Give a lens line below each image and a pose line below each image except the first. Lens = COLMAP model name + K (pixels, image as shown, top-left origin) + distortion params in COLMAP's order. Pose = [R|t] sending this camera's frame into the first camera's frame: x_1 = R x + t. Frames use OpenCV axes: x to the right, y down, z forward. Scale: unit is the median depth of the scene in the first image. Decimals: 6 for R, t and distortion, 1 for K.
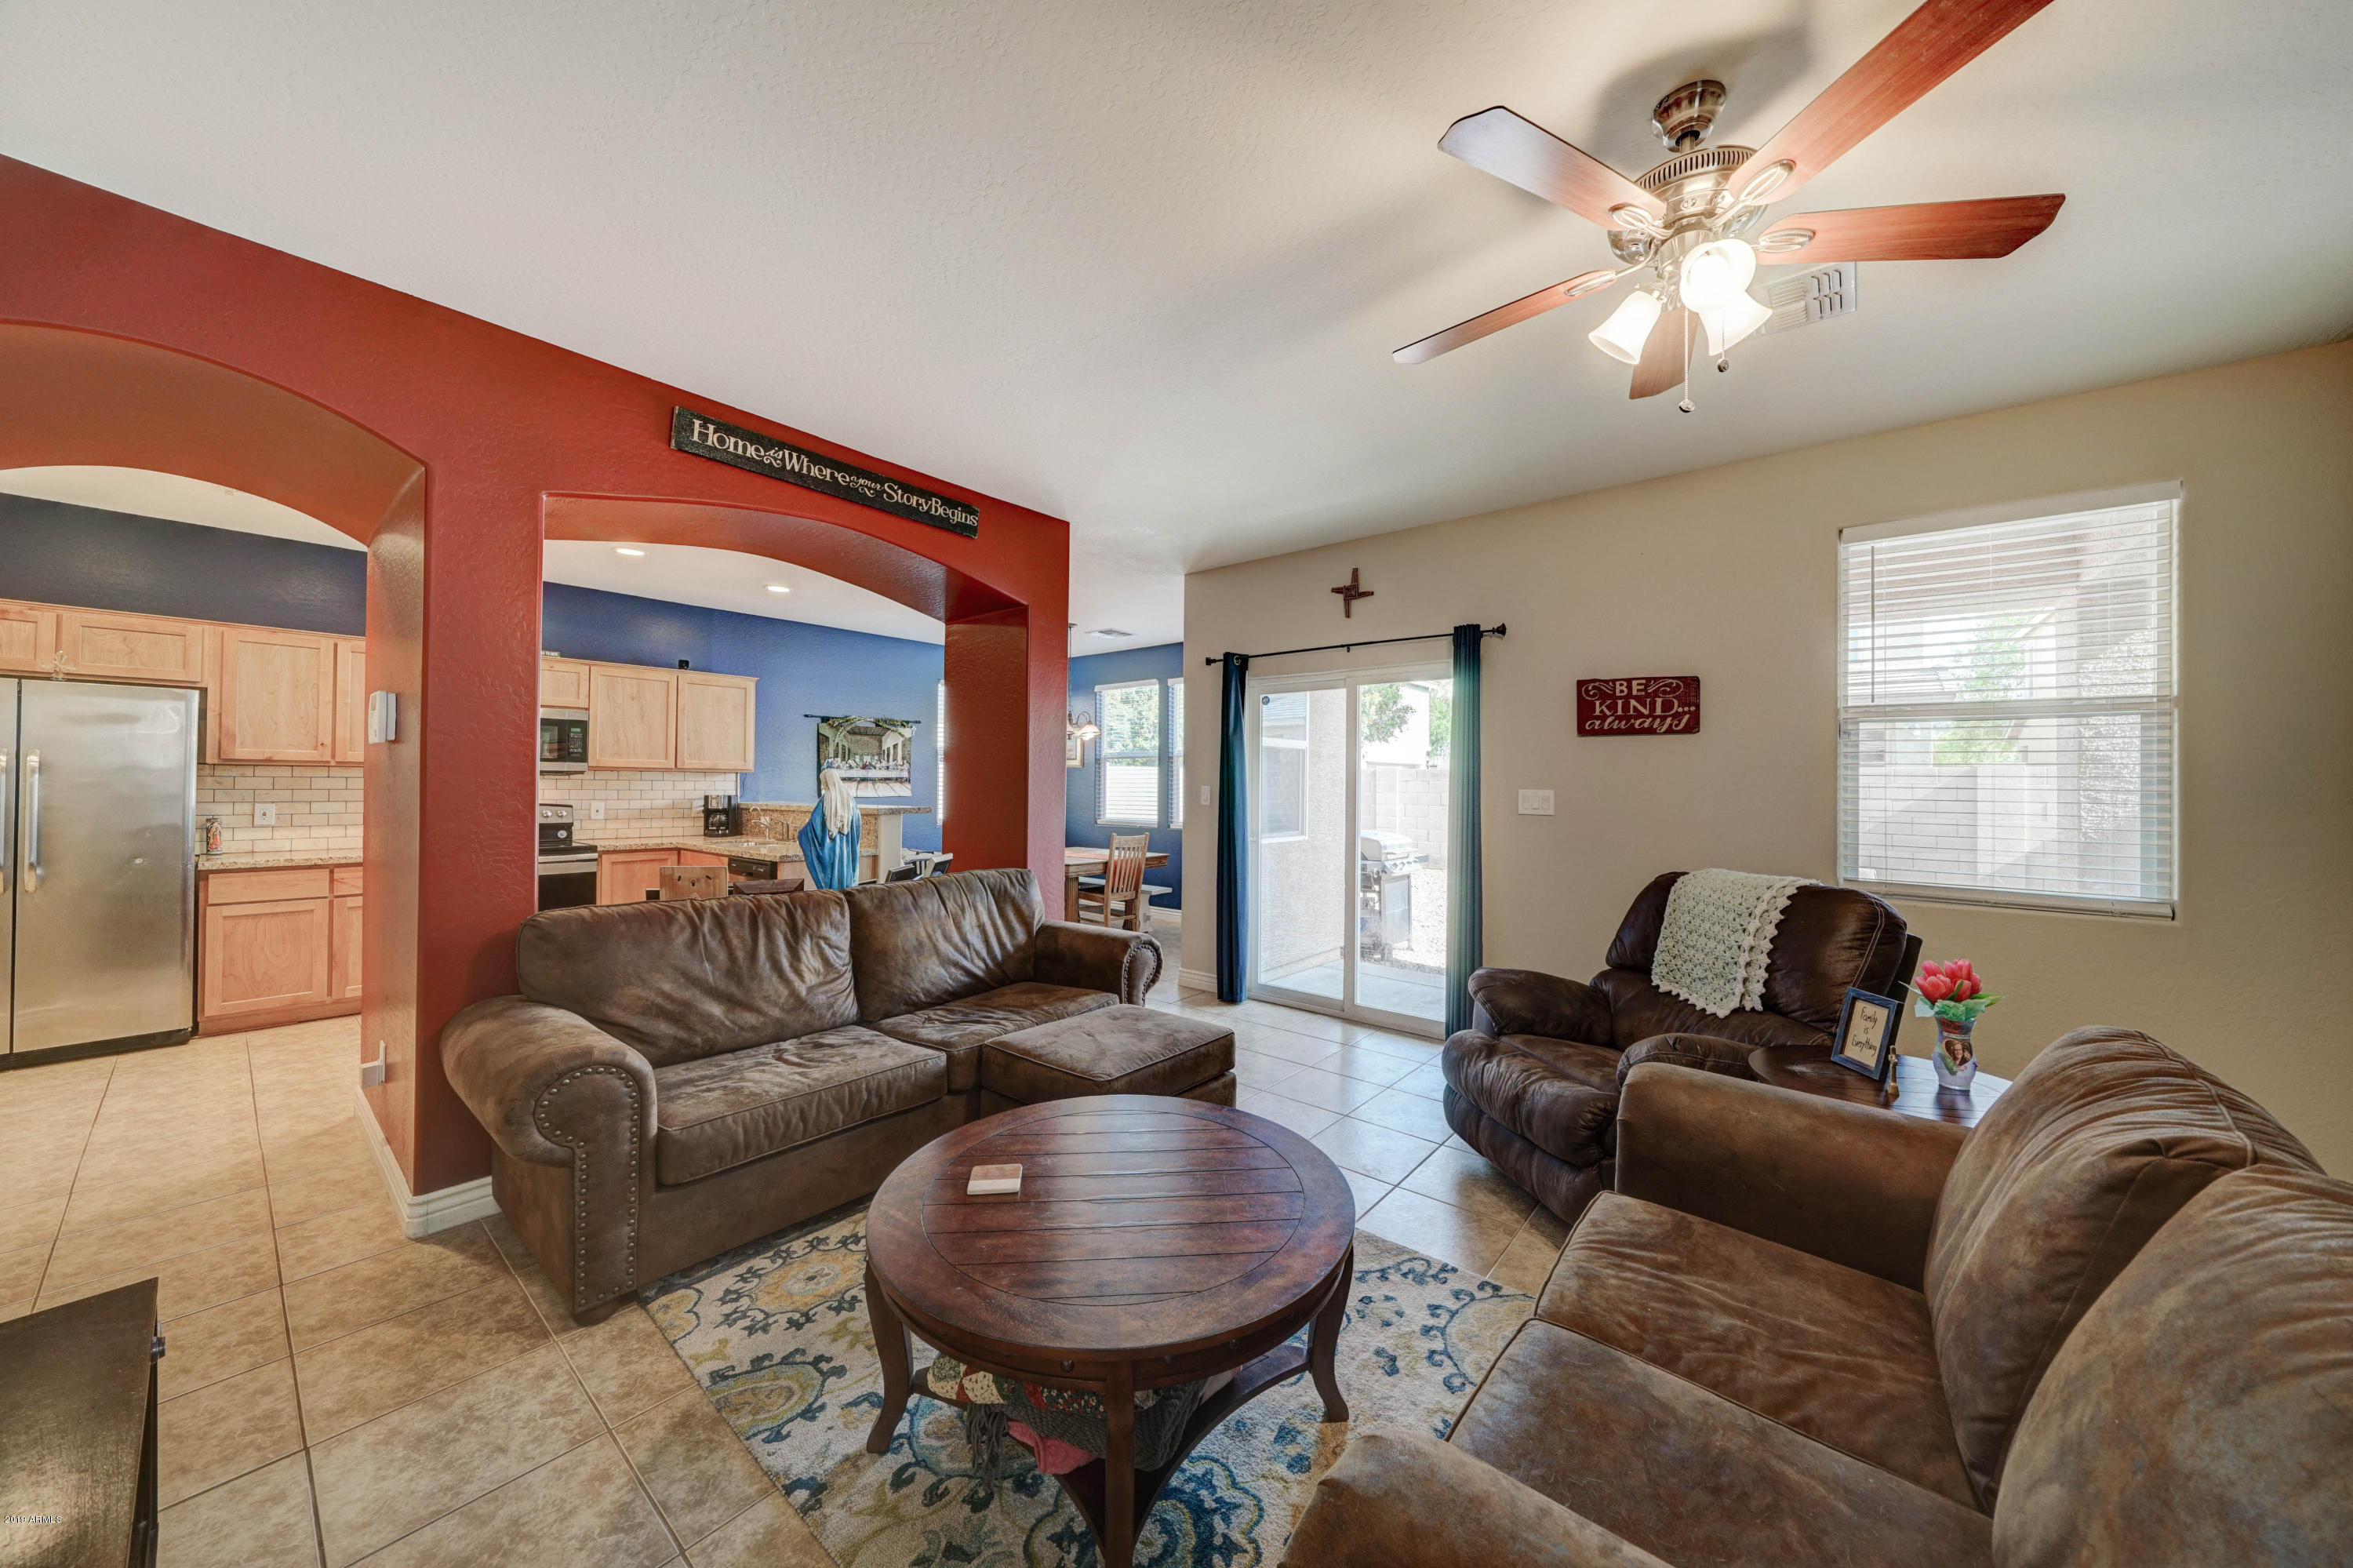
lens RADIAL K [[831.7, 0, 1154.9], [0, 831.7, 777.5], [0, 0, 1]] dist [-0.000112, -0.000006]
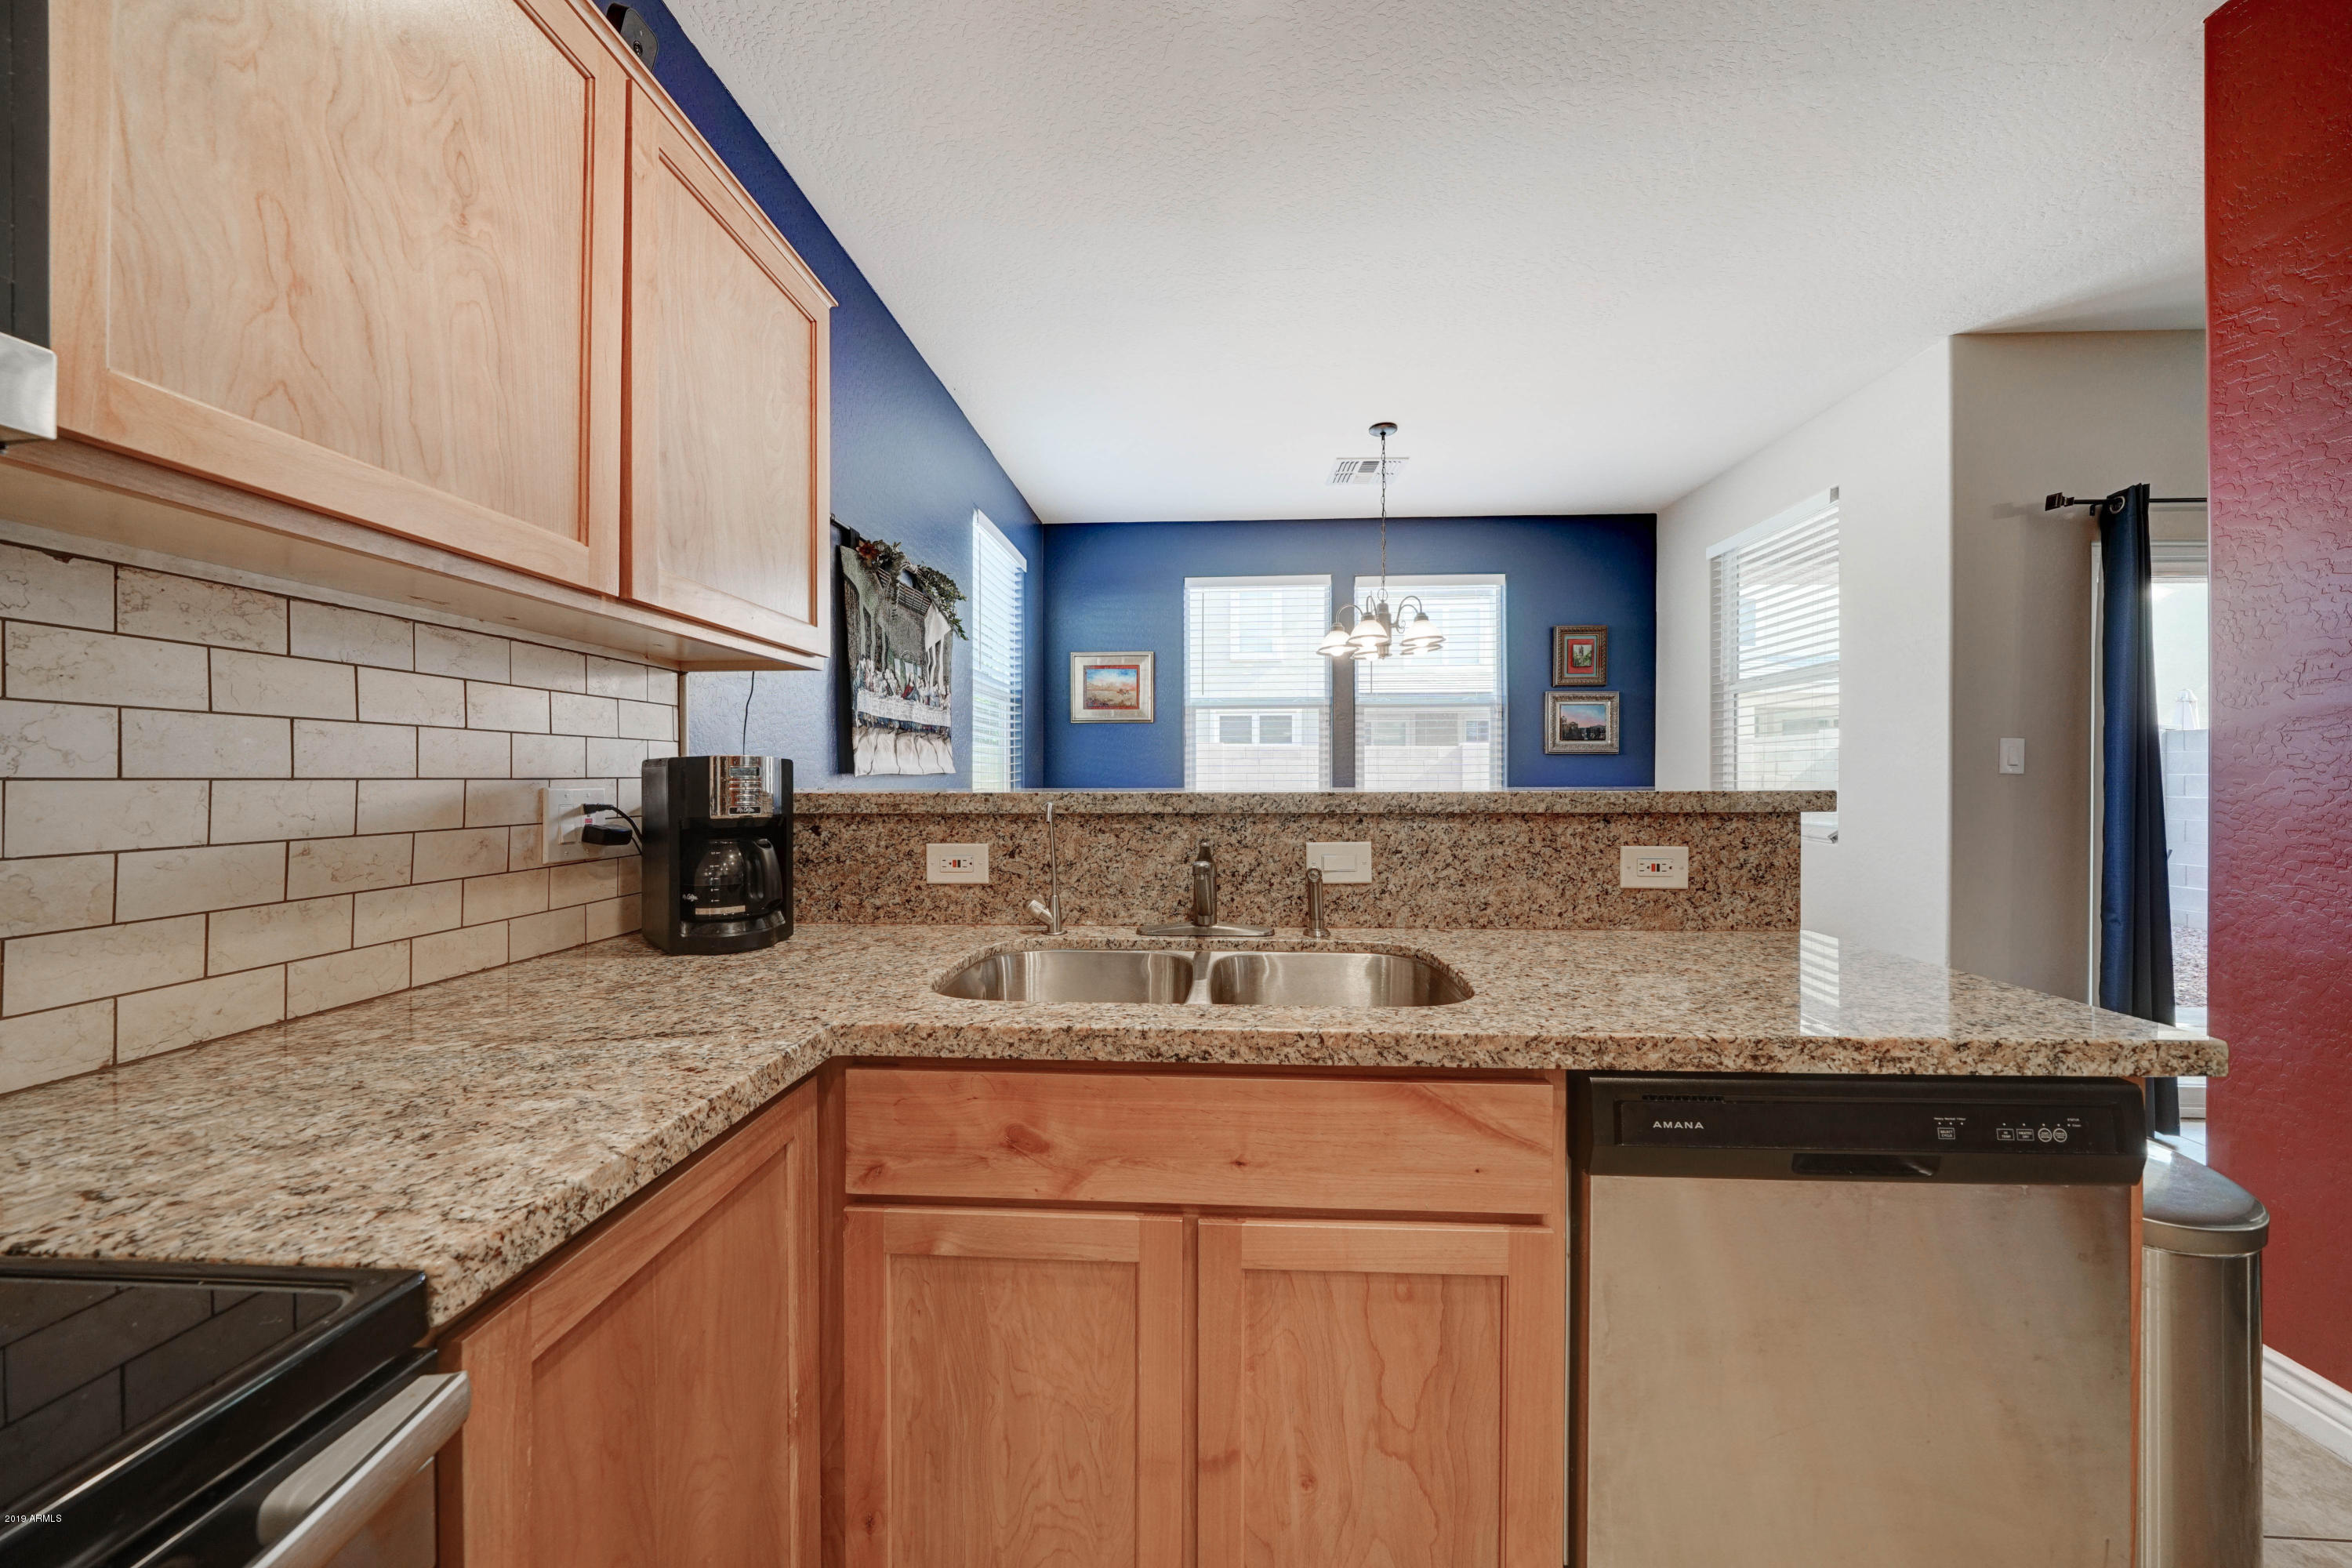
lens RADIAL K [[840.8, 0, 1244.3], [0, 840.8, 779.2], [0, 0, 1]] dist [-0.006044, 0.000007]
pose [[0.785545, -0.010166, 0.618721, -0.747275], [-0.000546, 0.999853, 0.017122, 0.030889], [-0.618804, -0.013788, 0.785424, 0.997718]]
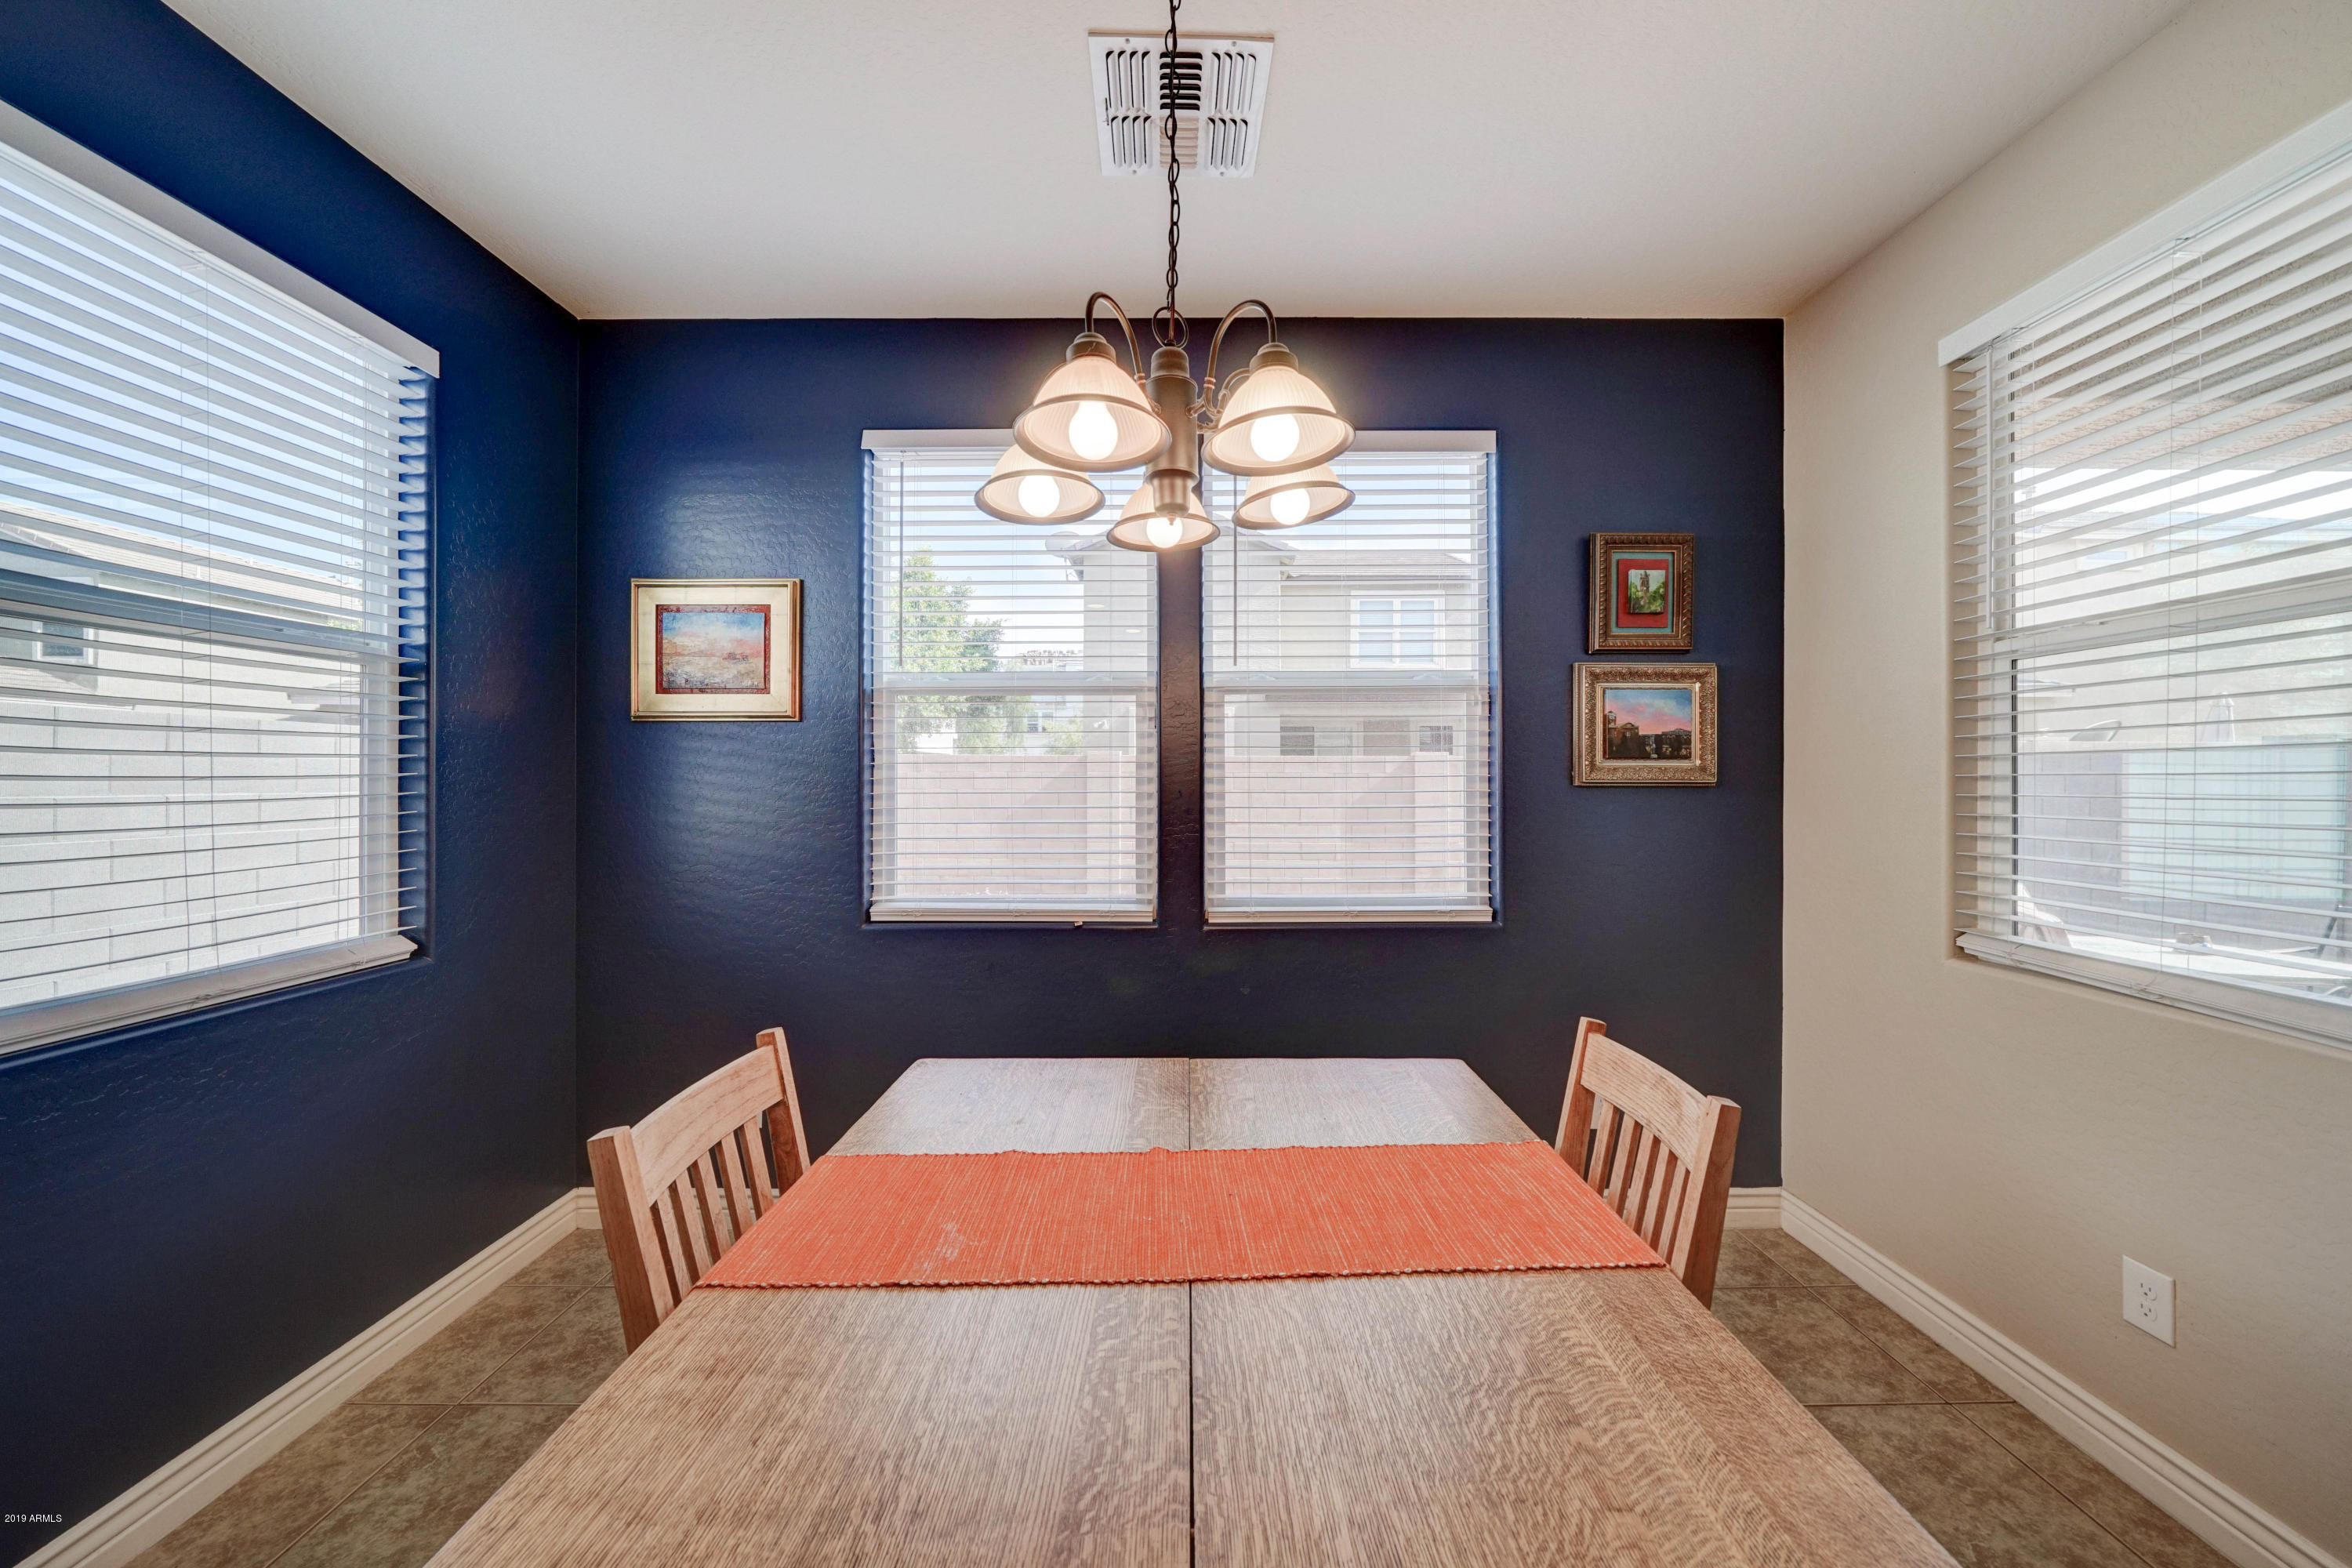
lens RADIAL K [[840.8, 0, 1244.3], [0, 840.8, 779.2], [0, 0, 1]] dist [-0.006044, 0.000007]
pose [[0.751667, -0.005259, 0.659522, -0.312511], [-0.001008, 0.999958, 0.009123, 0.008381], [-0.659542, -0.007522, 0.751630, 1.325752]]
